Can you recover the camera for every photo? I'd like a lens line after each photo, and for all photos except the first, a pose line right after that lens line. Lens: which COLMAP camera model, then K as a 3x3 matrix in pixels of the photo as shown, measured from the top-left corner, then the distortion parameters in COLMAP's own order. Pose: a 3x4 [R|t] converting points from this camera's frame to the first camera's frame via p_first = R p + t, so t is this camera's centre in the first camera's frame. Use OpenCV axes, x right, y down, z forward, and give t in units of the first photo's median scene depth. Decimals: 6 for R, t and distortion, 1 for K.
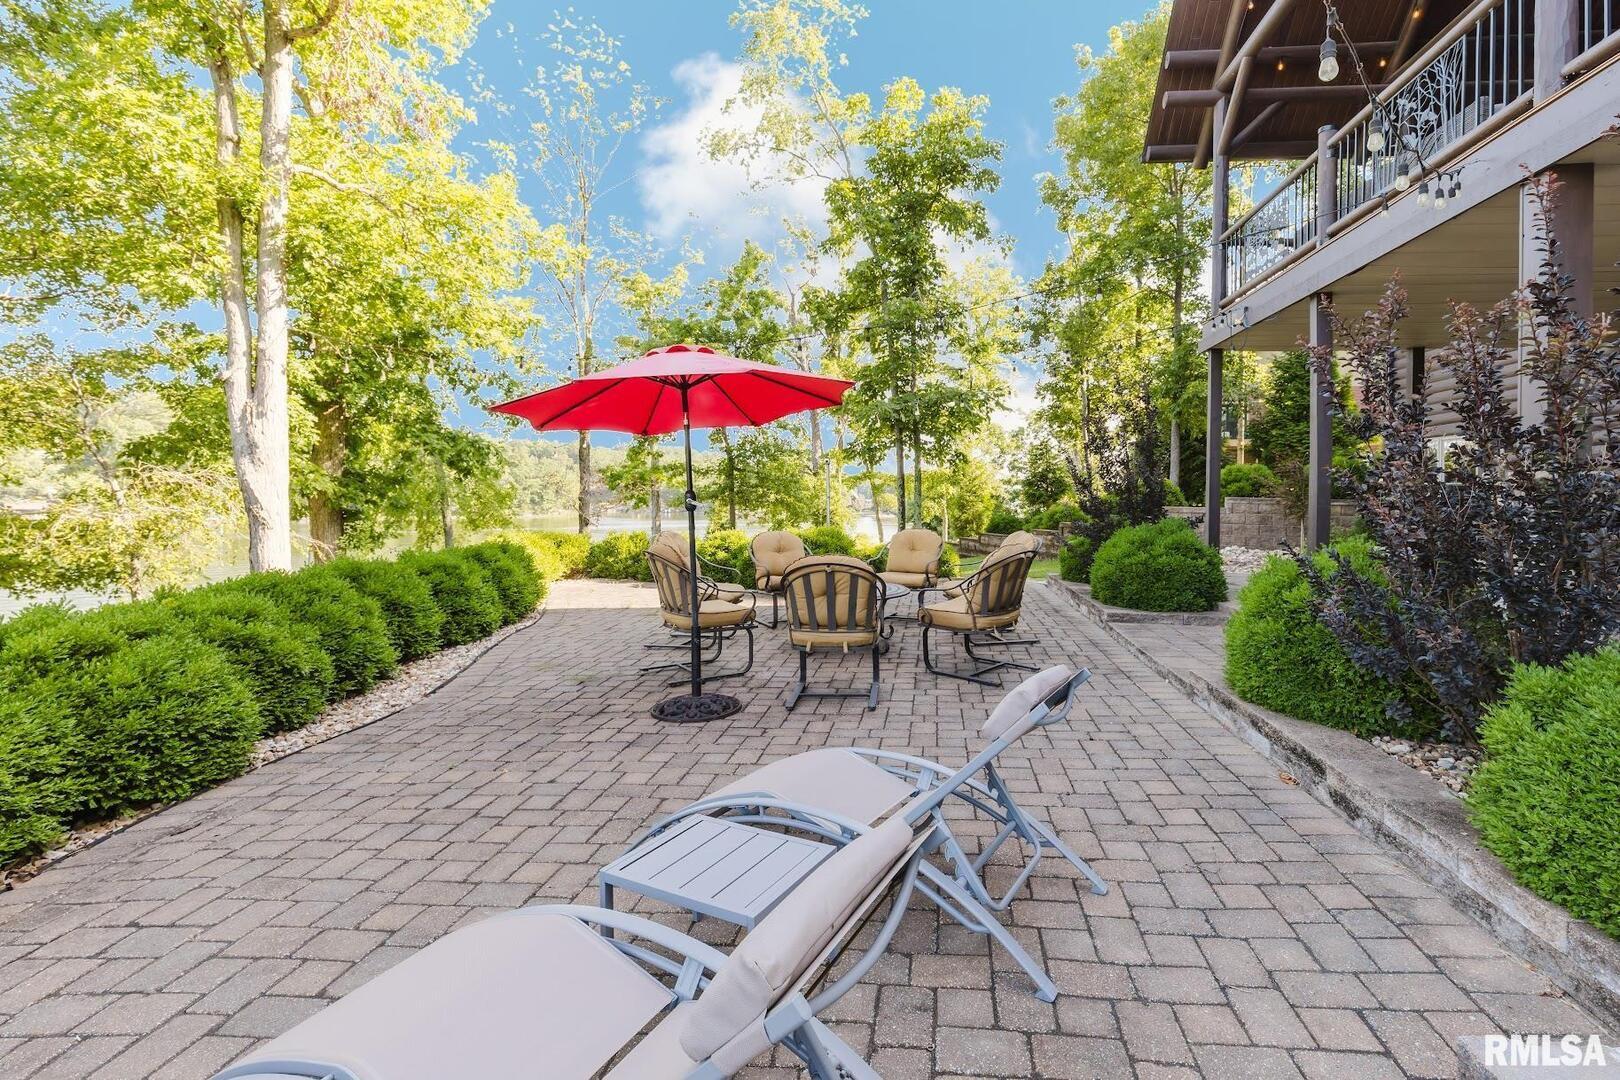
lens RADIAL K [[753.8, 0, 876.5], [0, 753.8, 528.3], [0, 0, 1]] dist [0.003216, -0.000983]
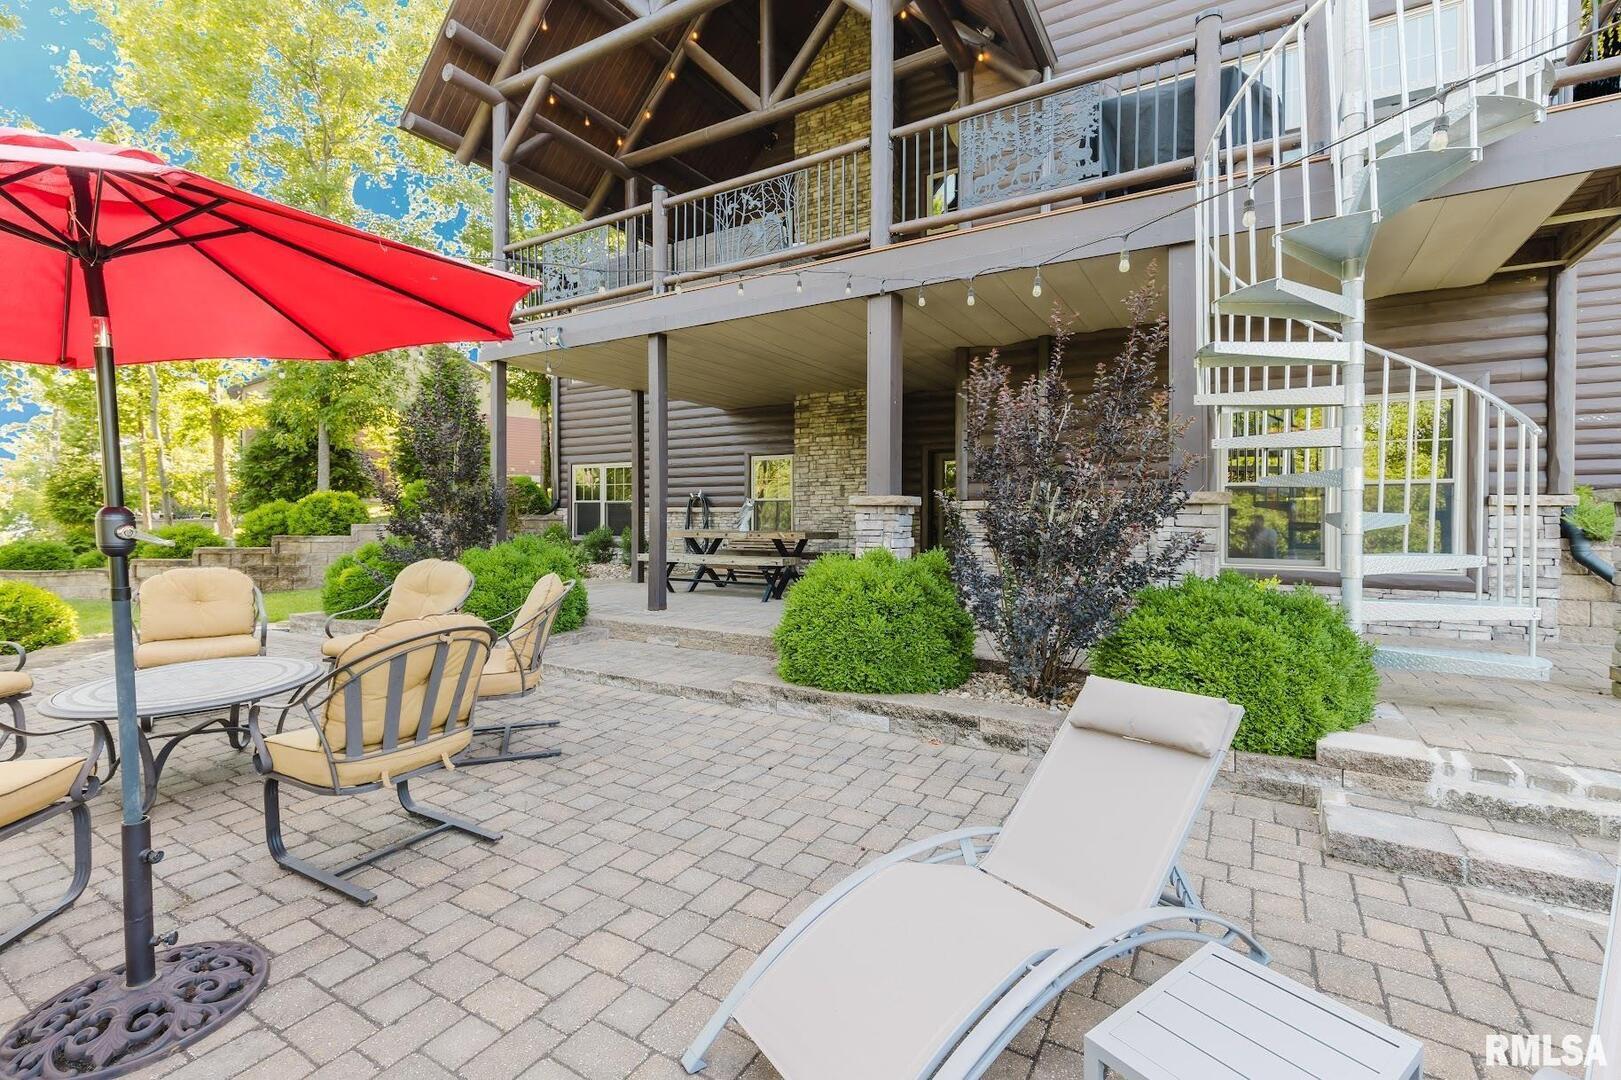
lens RADIAL K [[708.6, 0, 810.9], [0, 708.6, 561.4], [0, 0, 1]] dist [0.001688, -0.000064]
pose [[0.451082, -0.064884, 0.890121, -0.280789], [0.040025, 0.997821, 0.052451, -0.016795], [-0.891585, 0.011967, 0.452696, 0.316473]]
